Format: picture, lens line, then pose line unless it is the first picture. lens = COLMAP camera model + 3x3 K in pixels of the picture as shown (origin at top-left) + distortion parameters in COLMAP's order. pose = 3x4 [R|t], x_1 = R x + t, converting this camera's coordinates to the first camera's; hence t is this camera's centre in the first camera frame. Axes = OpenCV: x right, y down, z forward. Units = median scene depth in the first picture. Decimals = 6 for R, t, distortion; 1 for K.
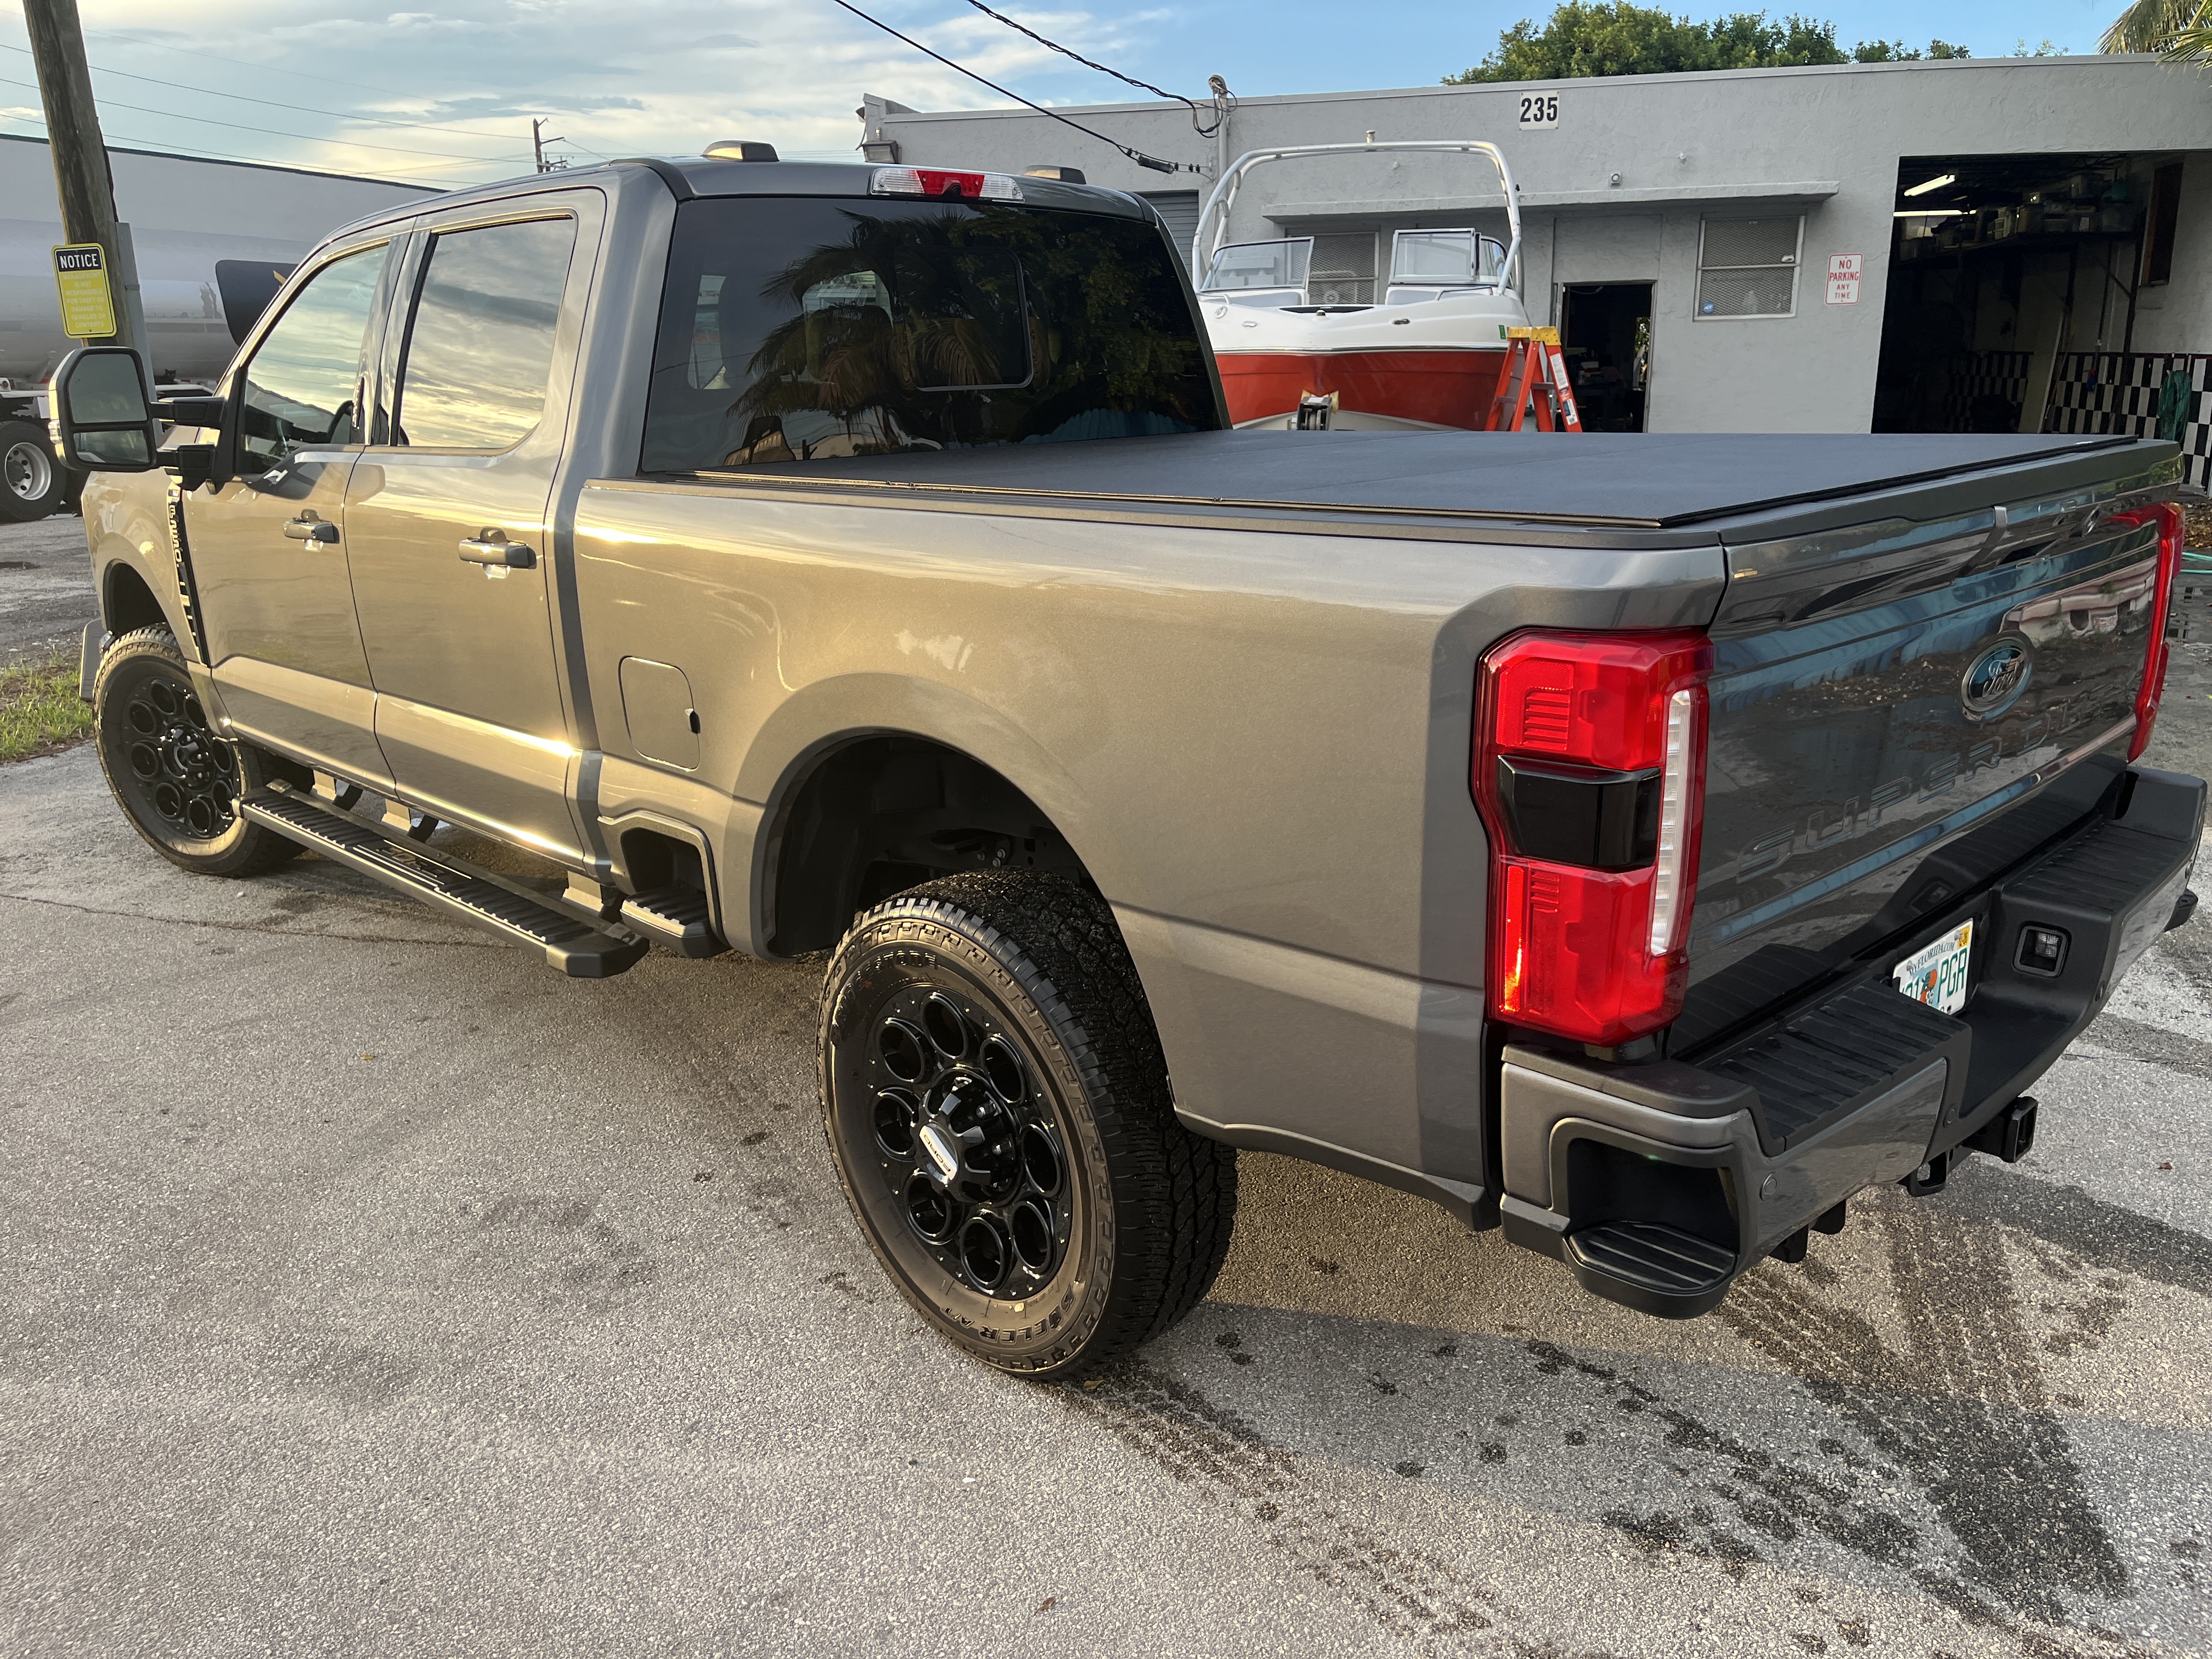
lens RADIAL K [[1658.9, 0, 1118.5], [0, 1658.9, 864.5], [0, 0, 1]] dist [0.089689, -0.134677]
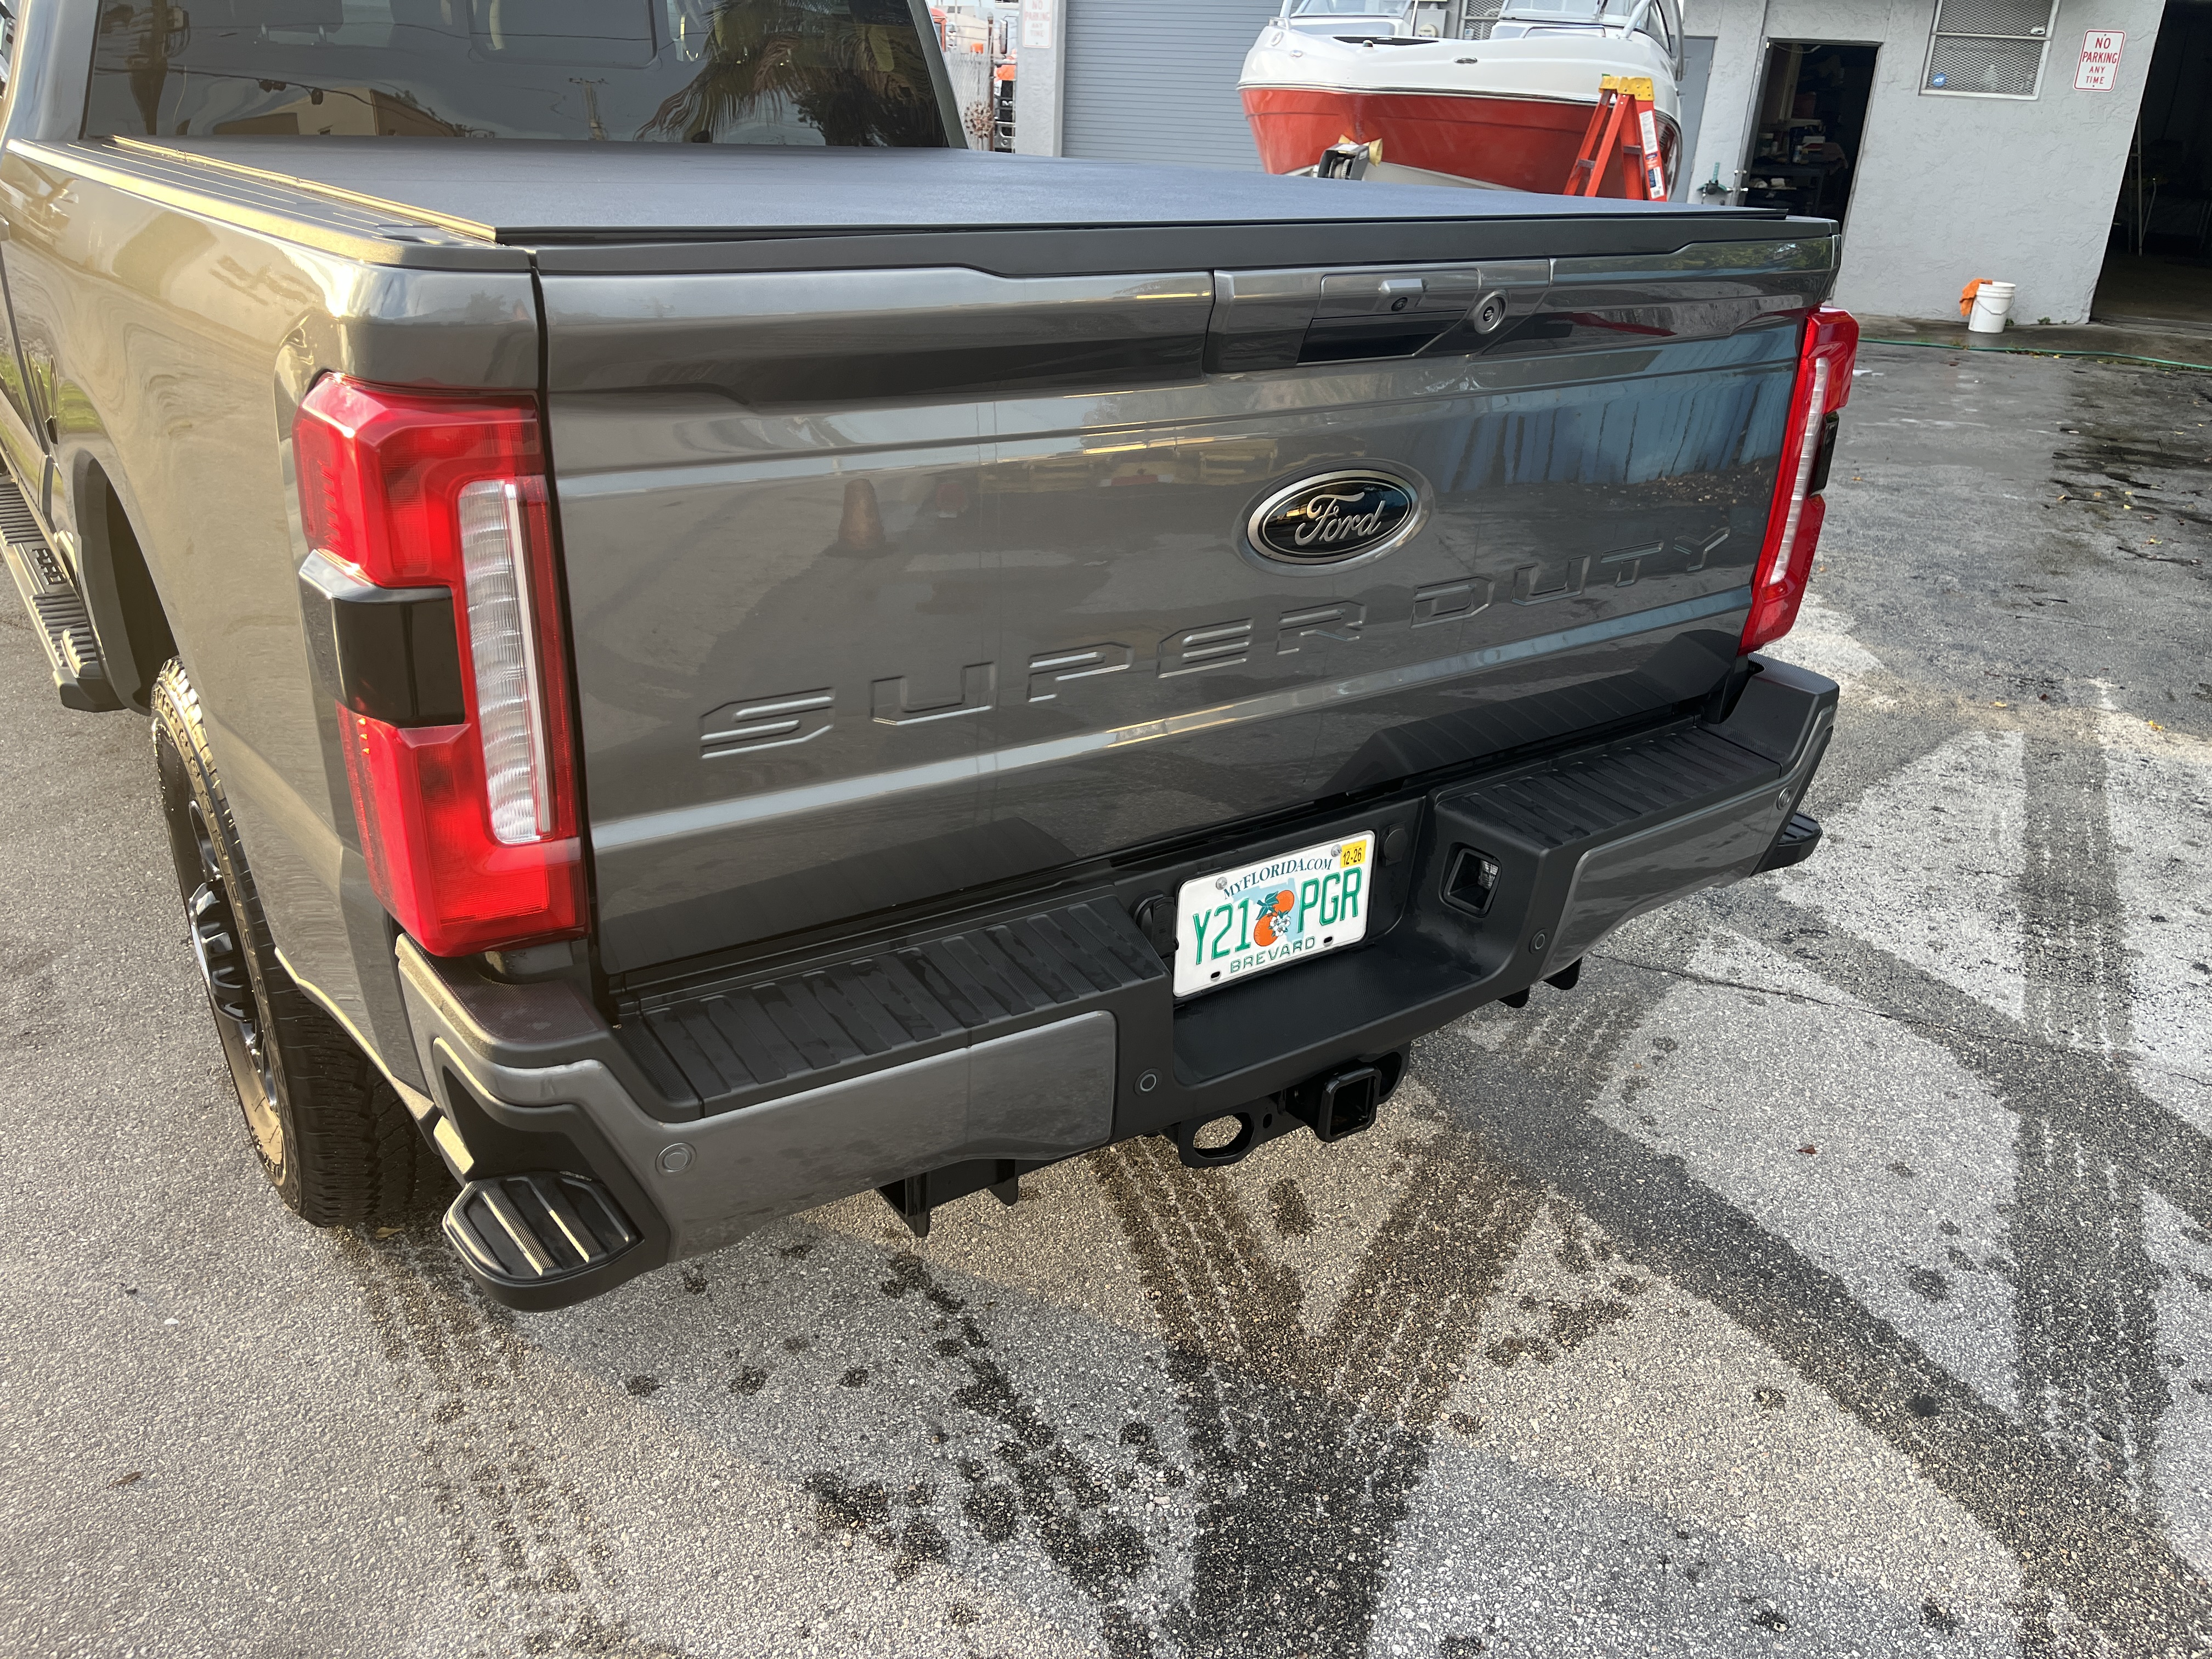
lens RADIAL K [[1658.9, 0, 1118.5], [0, 1658.9, 864.5], [0, 0, 1]] dist [0.089689, -0.134677]
pose [[0.985677, 0.116250, -0.122176, 0.459863], [-0.099226, 0.985557, 0.137231, -0.045369], [0.136365, -0.123142, 0.982975, 0.202412]]
